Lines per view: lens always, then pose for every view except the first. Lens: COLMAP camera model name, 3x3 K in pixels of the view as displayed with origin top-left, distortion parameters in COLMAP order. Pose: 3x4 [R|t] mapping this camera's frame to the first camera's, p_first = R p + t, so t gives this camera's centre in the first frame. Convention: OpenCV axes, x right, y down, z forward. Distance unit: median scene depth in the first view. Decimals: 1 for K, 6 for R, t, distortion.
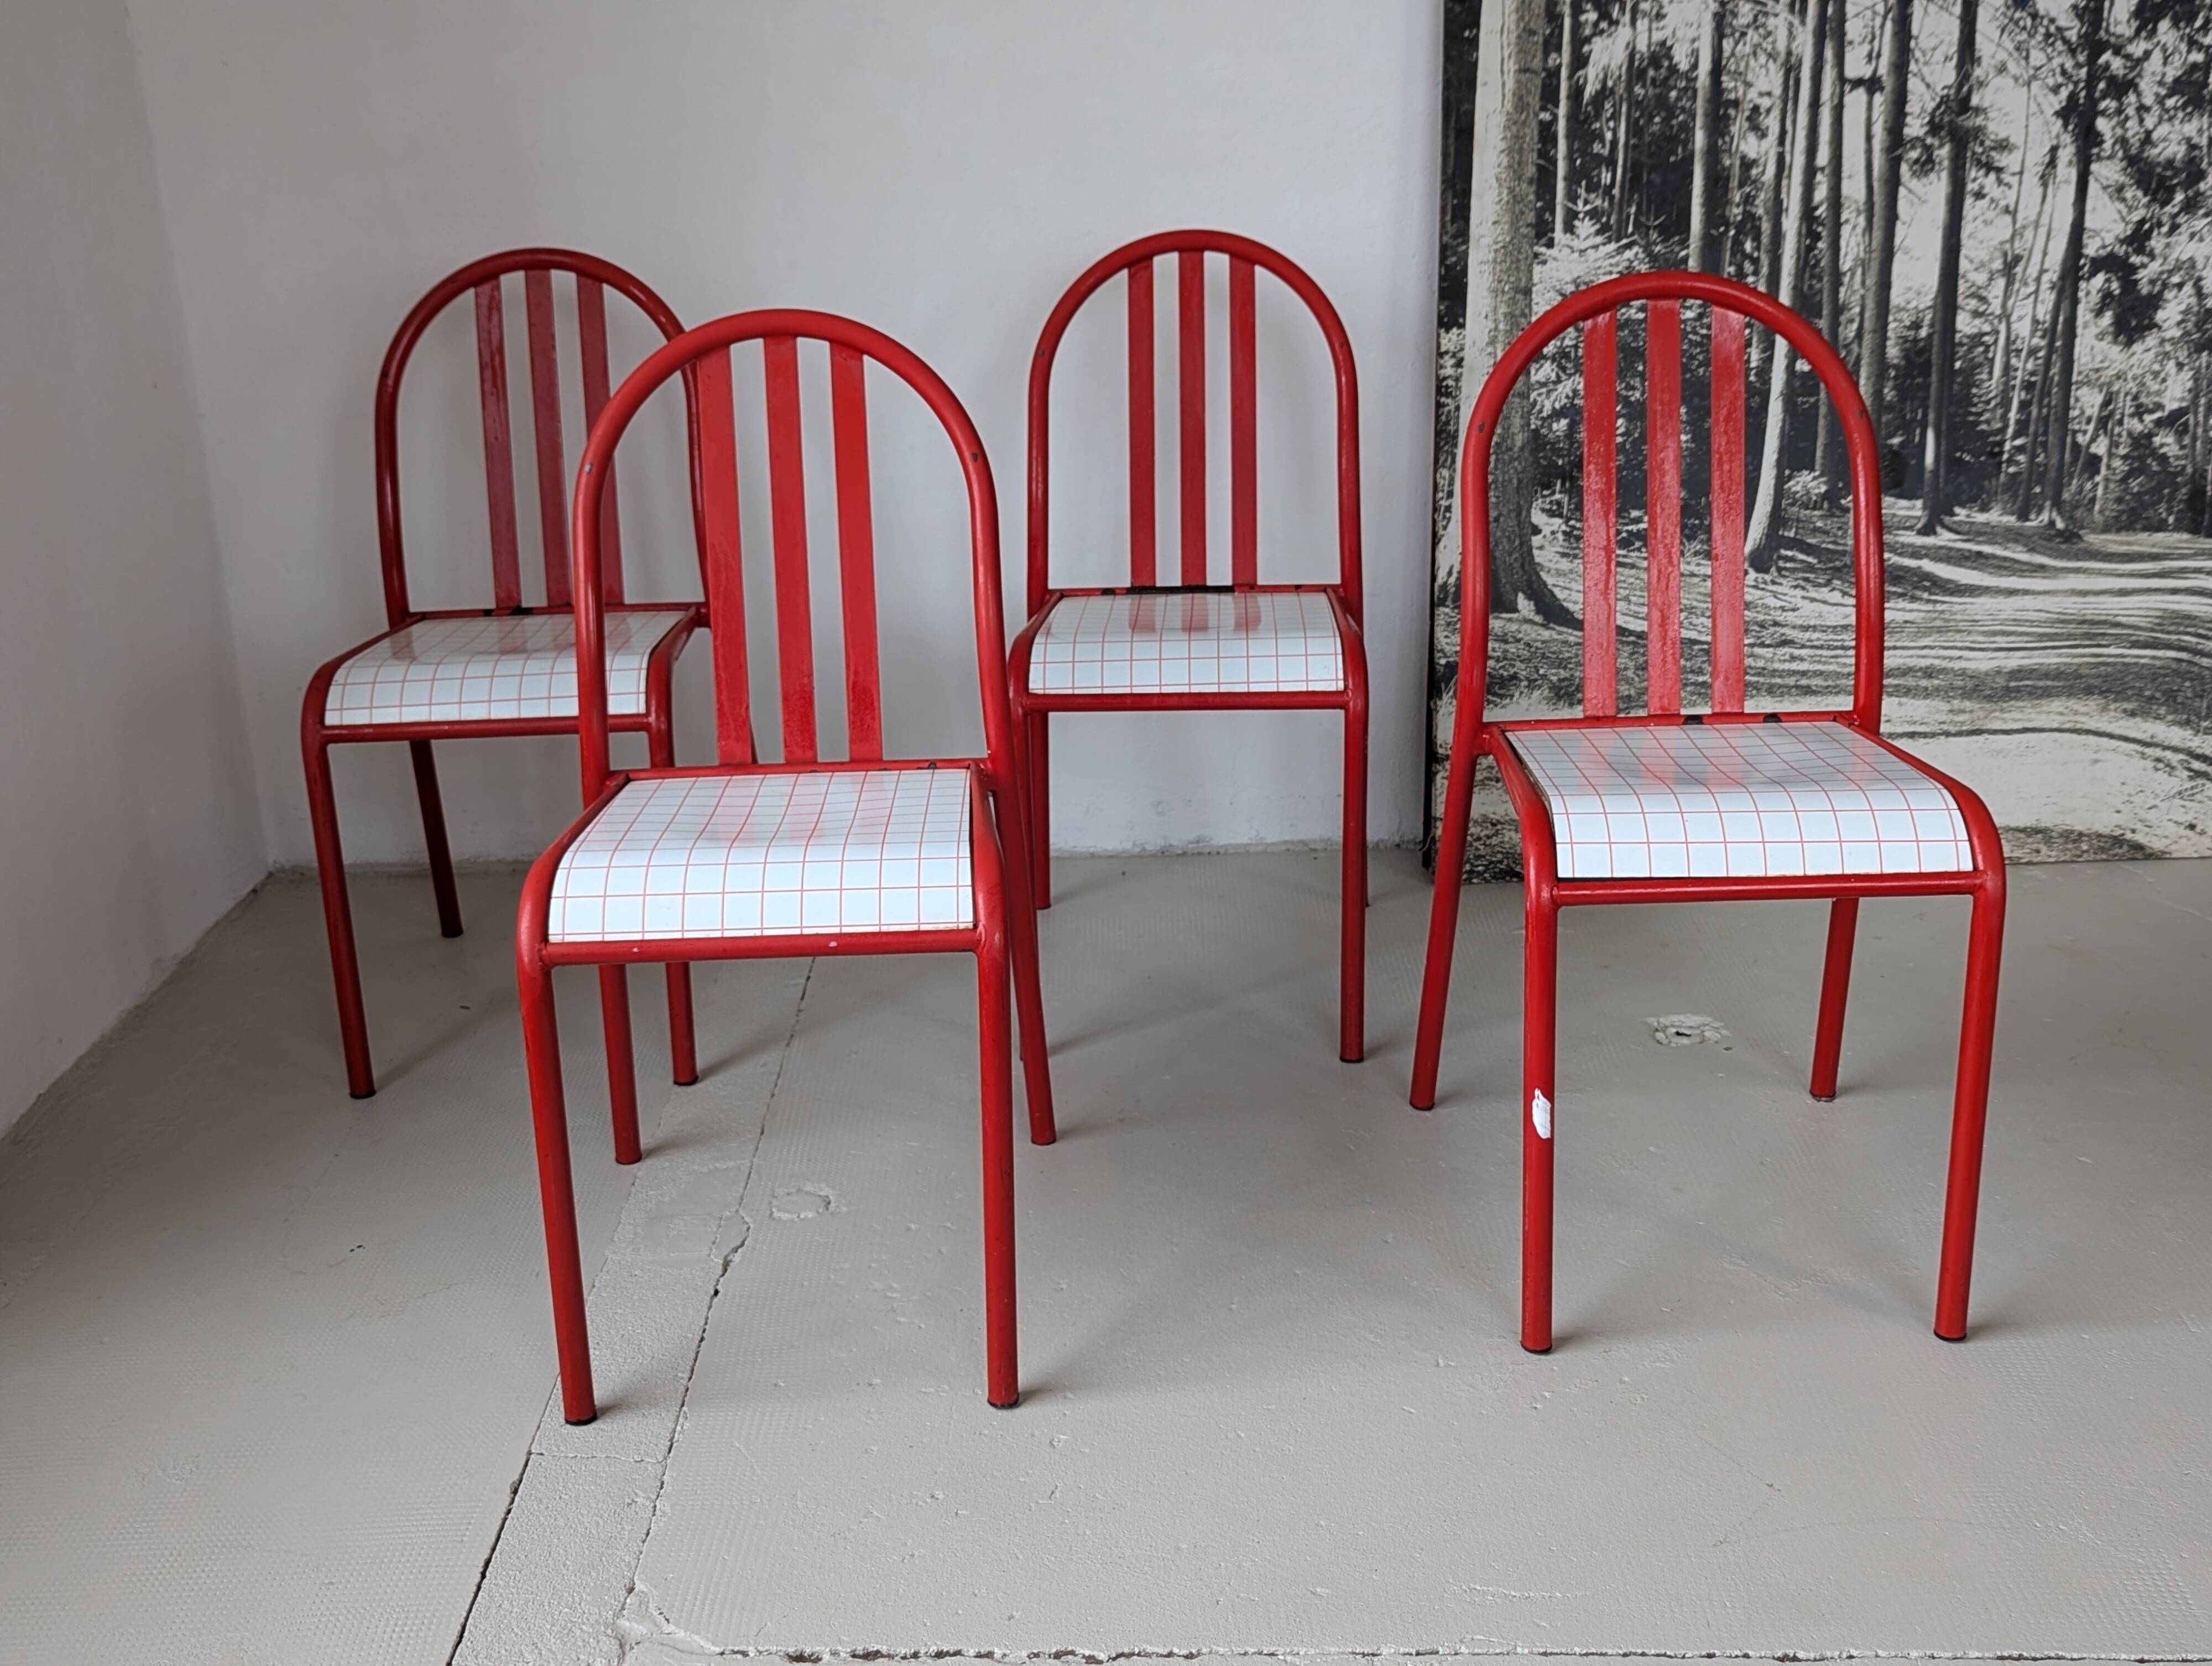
lens RADIAL K [[2387.0, 0, 1073.5], [0, 2387.0, 839.3], [0, 0, 1]] dist [0.025227, 0.000000]
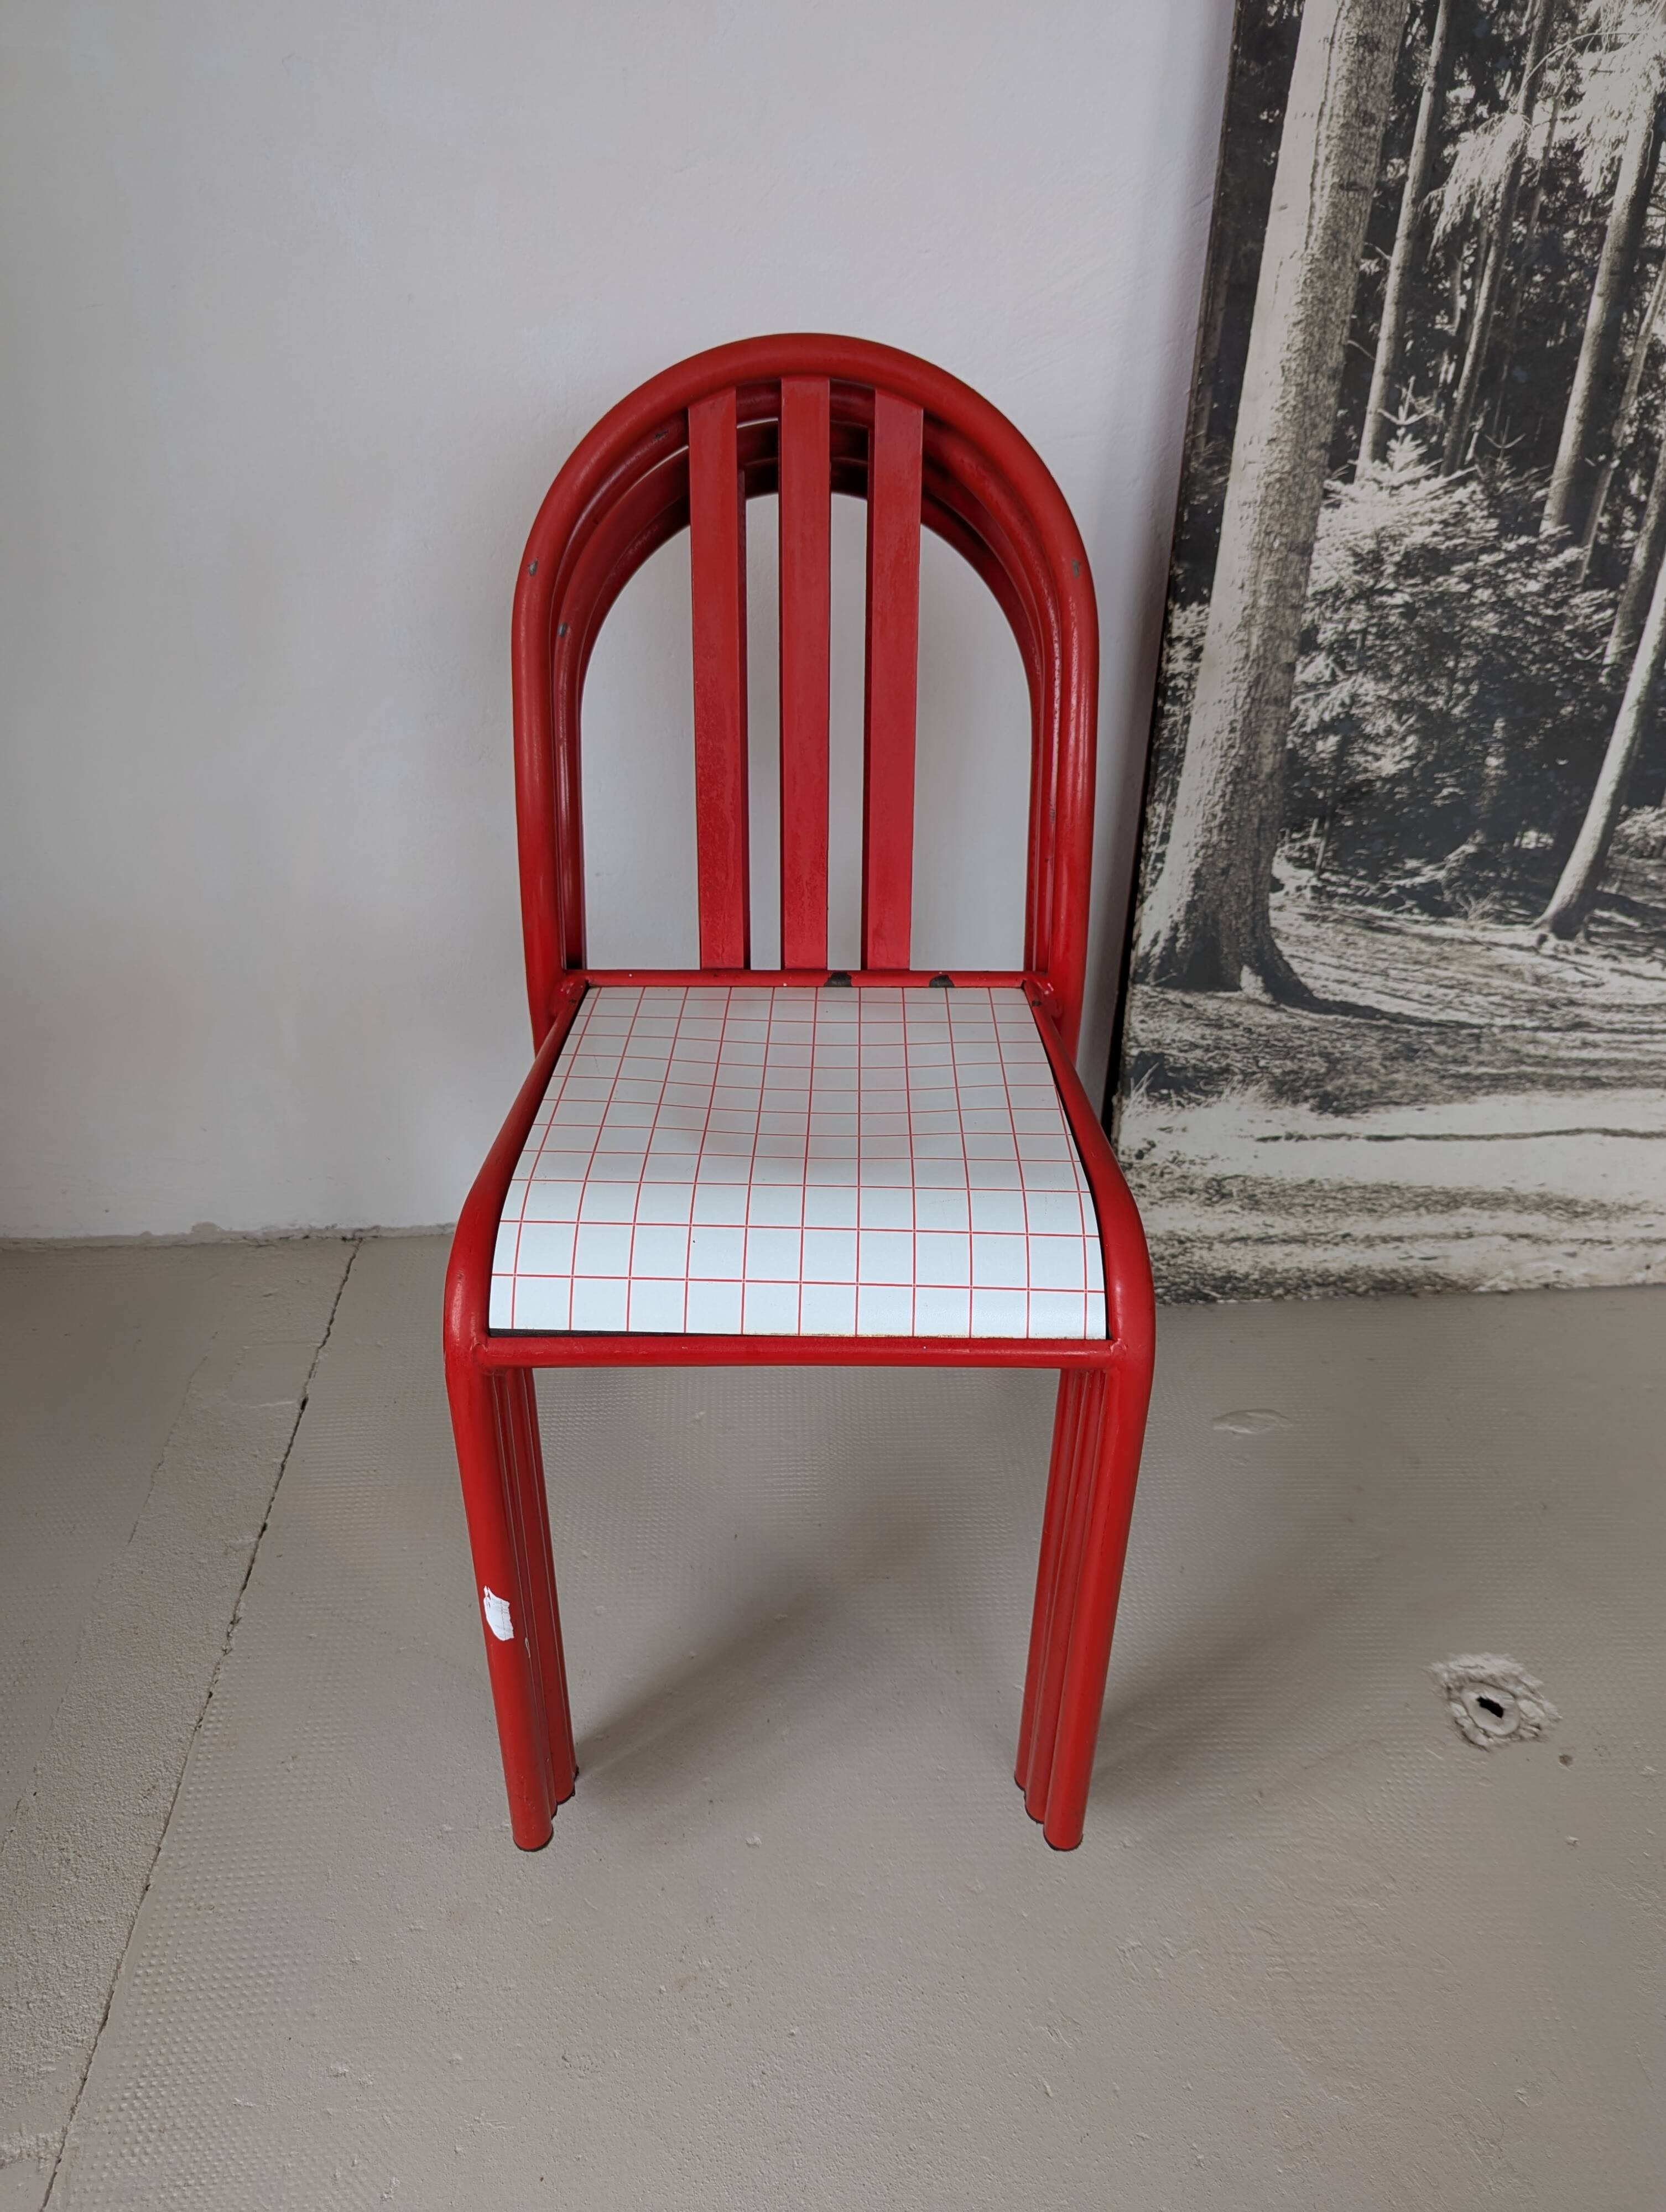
lens RADIAL K [[1574.7, 0, 832.5], [0, 1574.7, 1098.7], [0, 0, 1]] dist [0.040491, -0.037824]
pose [[0.998657, 0.010281, 0.050771, 0.035589], [-0.022298, 0.969974, 0.242186, -0.183201], [-0.046757, -0.242992, 0.968901, 0.534345]]
